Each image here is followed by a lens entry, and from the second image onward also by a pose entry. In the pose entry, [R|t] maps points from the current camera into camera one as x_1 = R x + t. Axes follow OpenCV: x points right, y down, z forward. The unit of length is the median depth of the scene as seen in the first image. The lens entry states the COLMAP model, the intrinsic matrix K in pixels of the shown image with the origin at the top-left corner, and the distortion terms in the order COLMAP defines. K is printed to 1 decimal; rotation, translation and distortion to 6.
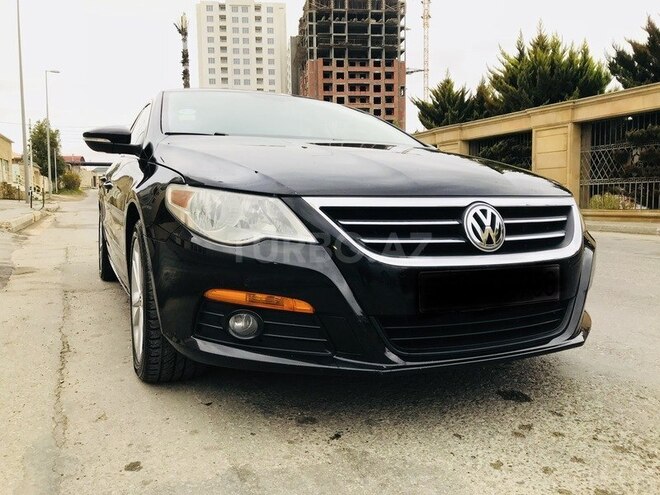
lens RADIAL K [[544.4, 0, 326.2], [0, 544.4, 245.9], [0, 0, 1]] dist [0.013221, 0.005871]
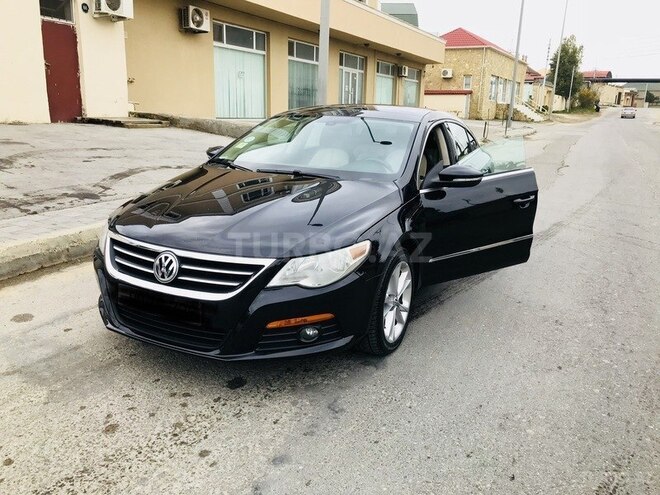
lens RADIAL K [[544.4, 0, 326.5], [0, 544.4, 250.8], [0, 0, 1]] dist [0.013221, 0.005871]
pose [[0.621036, 0.223202, -0.751329, 0.277729], [-0.099751, 0.973307, 0.206694, -0.071935], [0.777408, -0.053419, 0.626724, 0.055513]]
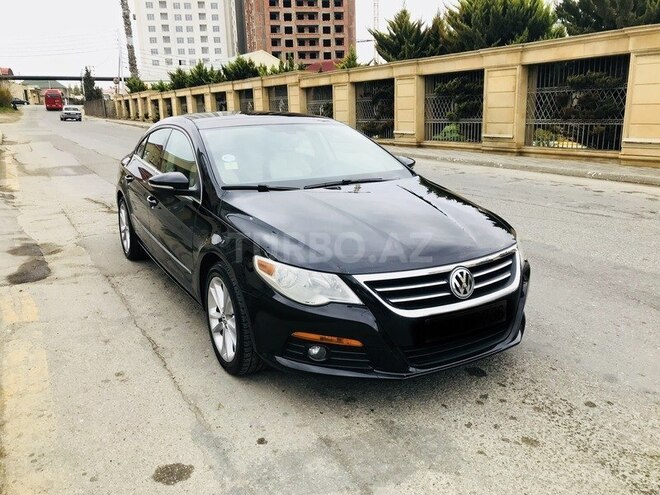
lens RADIAL K [[544.4, 0, 327.1], [0, 544.4, 246.3], [0, 0, 1]] dist [0.013221, 0.005871]
pose [[0.995461, -0.039556, 0.086557, -0.037147], [0.024794, 0.985914, 0.165408, -0.064449], [-0.091881, -0.162511, 0.982419, -0.080786]]
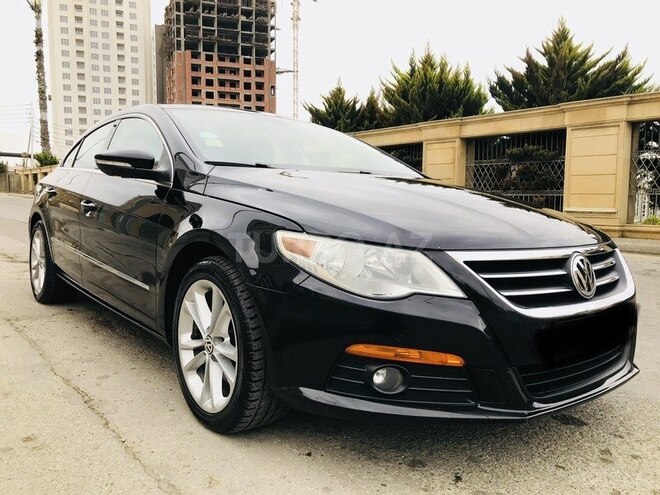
lens RADIAL K [[544.4, 0, 327.1], [0, 544.4, 245.2], [0, 0, 1]] dist [0.013221, 0.005871]
pose [[0.969934, -0.000003, 0.243369, -0.074376], [-0.000662, 0.999996, 0.002653, -0.015263], [-0.243368, -0.002734, 0.969930, 0.008376]]
